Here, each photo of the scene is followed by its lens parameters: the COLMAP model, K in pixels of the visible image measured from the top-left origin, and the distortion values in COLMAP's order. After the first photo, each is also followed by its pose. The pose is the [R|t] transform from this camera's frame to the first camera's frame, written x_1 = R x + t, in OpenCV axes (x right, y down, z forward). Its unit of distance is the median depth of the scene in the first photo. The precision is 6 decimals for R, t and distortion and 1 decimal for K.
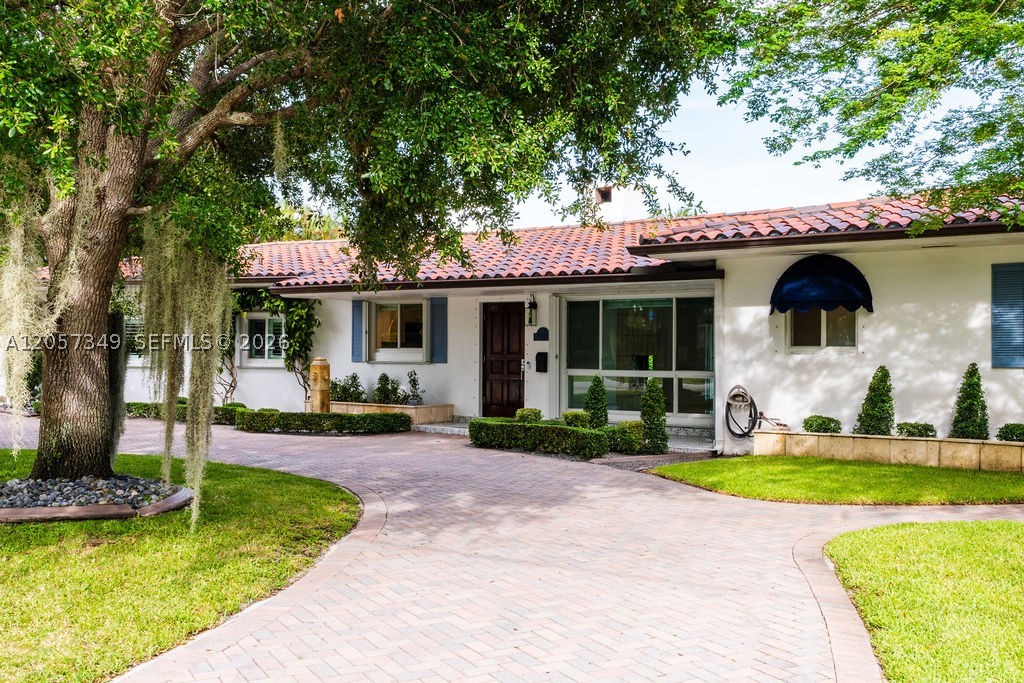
lens RADIAL K [[1071.5, 0, 512.0], [0, 1071.5, 341.5], [0, 0, 1]] dist [-0.014304, -0.005081]
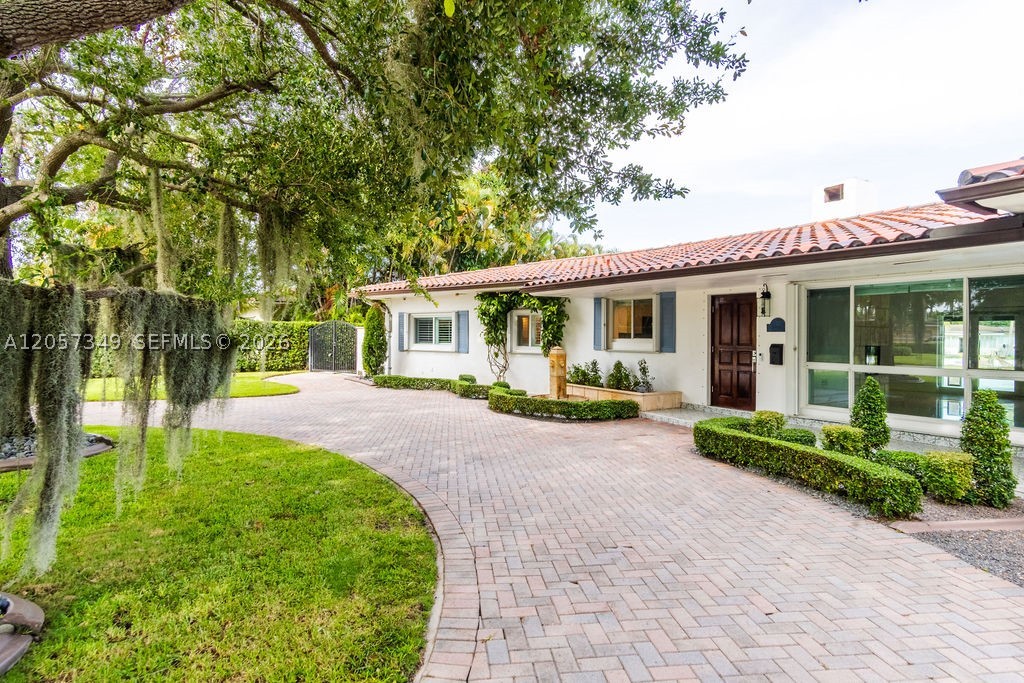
lens RADIAL K [[561.0, 0, 512.0], [0, 561.0, 341.5], [0, 0, 1]] dist [0.000412, 0.000249]
pose [[0.932922, 0.004890, -0.360045, -0.014387], [0.000689, 0.999882, 0.015364, 0.000166], [0.360078, -0.014581, 0.932808, 0.530149]]
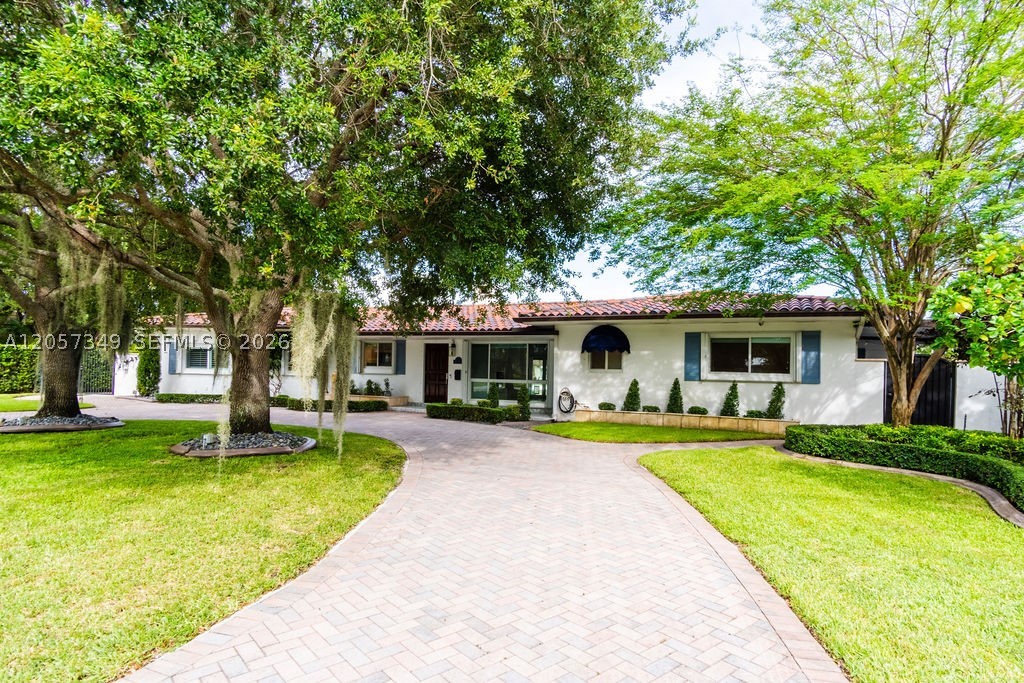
lens RADIAL K [[563.9, 0, 522.0], [0, 563.9, 361.7], [0, 0, 1]] dist [0.000521, 0.000317]
pose [[0.976272, 0.019639, 0.215655, -0.094344], [-0.018408, 0.999801, -0.007718, 0.001312], [-0.215763, 0.003565, 0.976439, -0.033698]]
